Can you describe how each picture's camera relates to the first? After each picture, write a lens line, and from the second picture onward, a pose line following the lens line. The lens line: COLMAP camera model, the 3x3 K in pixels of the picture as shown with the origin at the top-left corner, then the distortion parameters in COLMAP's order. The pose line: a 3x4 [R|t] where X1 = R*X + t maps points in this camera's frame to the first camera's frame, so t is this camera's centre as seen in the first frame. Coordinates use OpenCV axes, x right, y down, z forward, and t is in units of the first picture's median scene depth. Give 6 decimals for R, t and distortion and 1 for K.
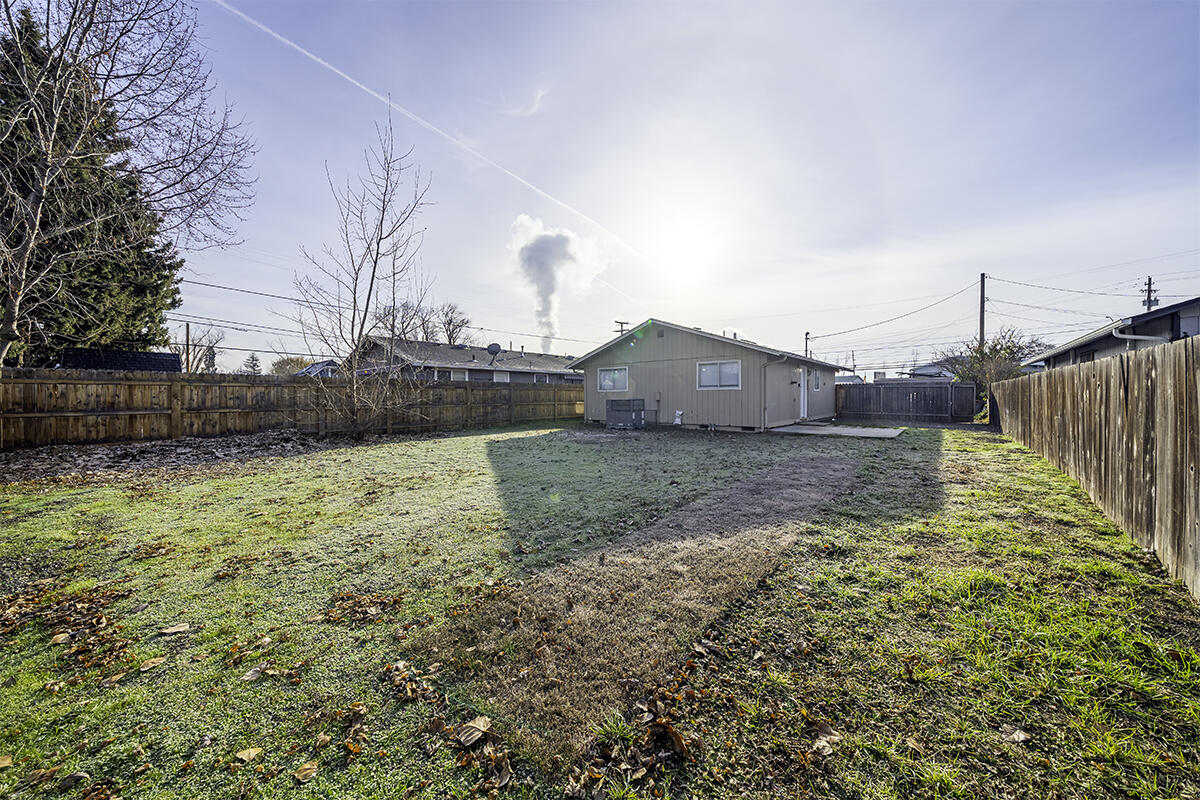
lens RADIAL K [[406.4, 0, 602.1], [0, 406.4, 402.8], [0, 0, 1]] dist [-0.000042, -0.000026]
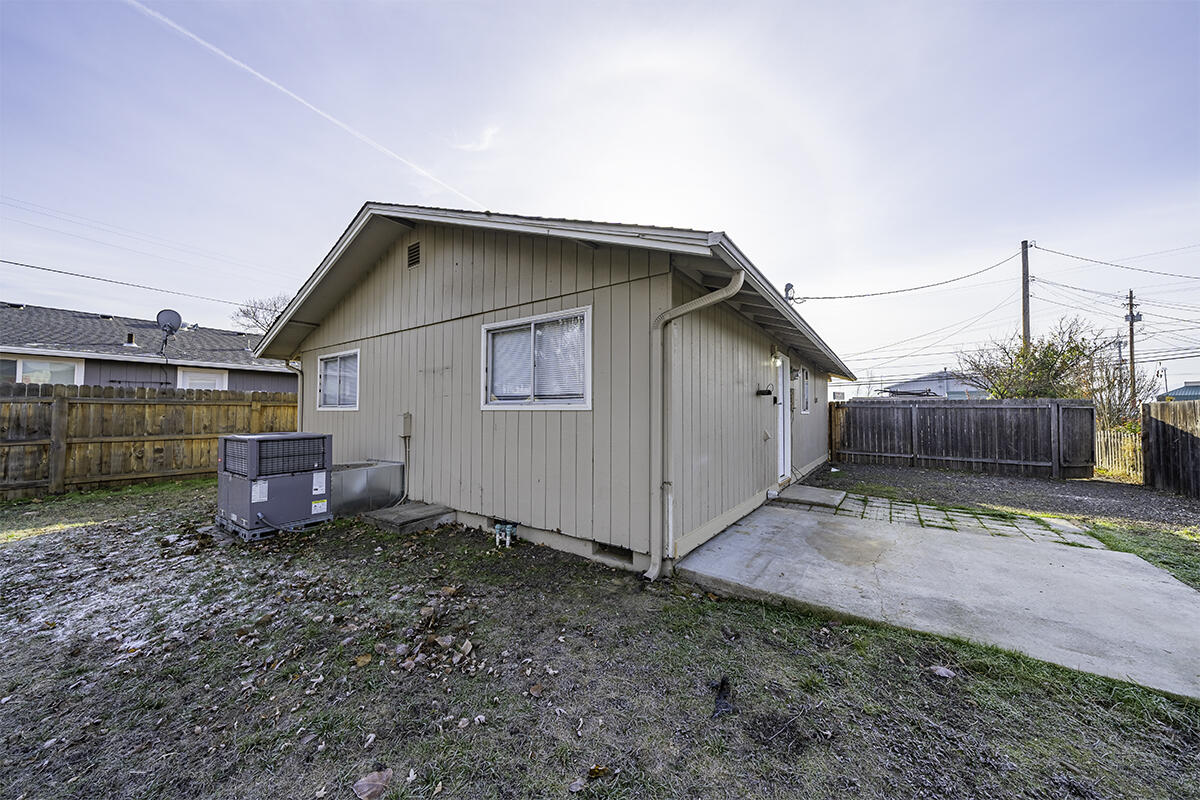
lens RADIAL K [[417.1, 0, 598.8], [0, 417.1, 402.6], [0, 0, 1]] dist [0.000415, 0.000069]
pose [[0.996119, 0.011986, 0.087193, 0.260321], [-0.008115, 0.998971, -0.044615, -0.020231], [-0.087638, 0.043734, 0.995192, 0.572187]]
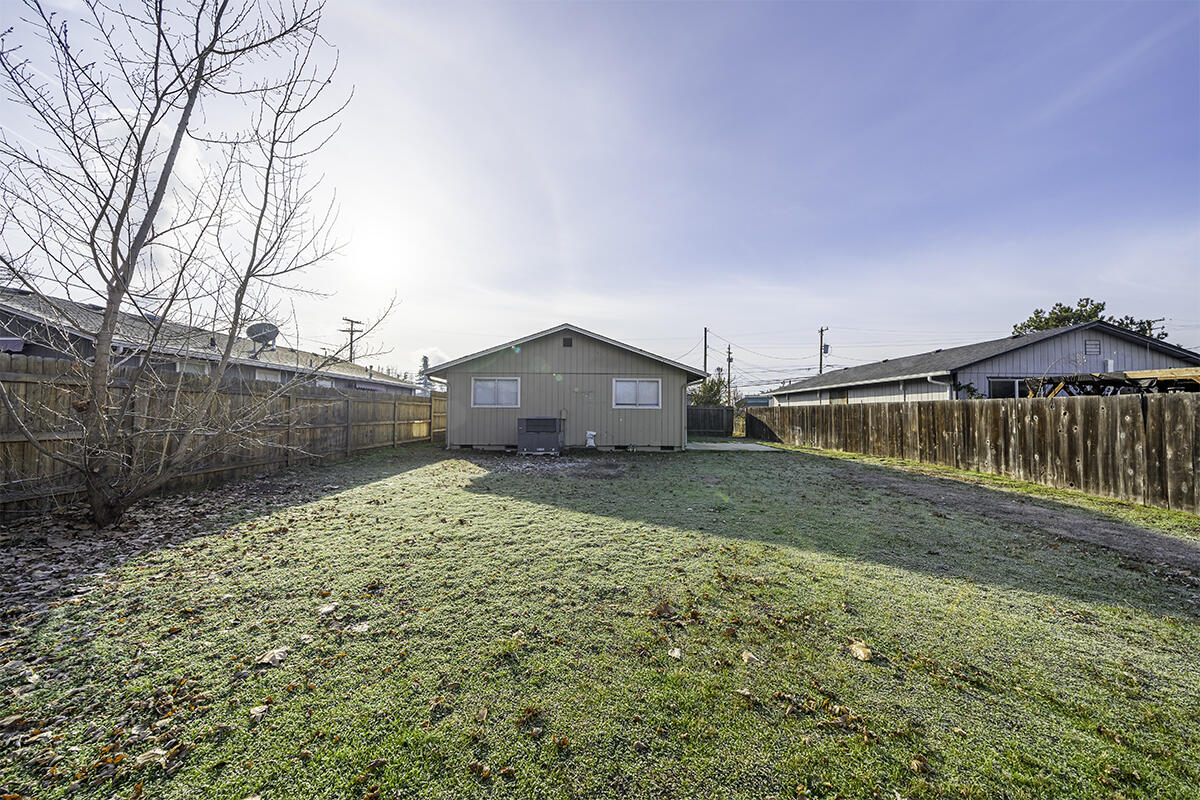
lens RADIAL K [[406.4, 0, 602.1], [0, 406.4, 402.8], [0, 0, 1]] dist [-0.000042, -0.000026]
pose [[0.760473, 0.029339, 0.648707, -0.332985], [-0.002466, 0.999102, -0.042297, -0.004016], [-0.649365, 0.030566, 0.759862, 0.273438]]
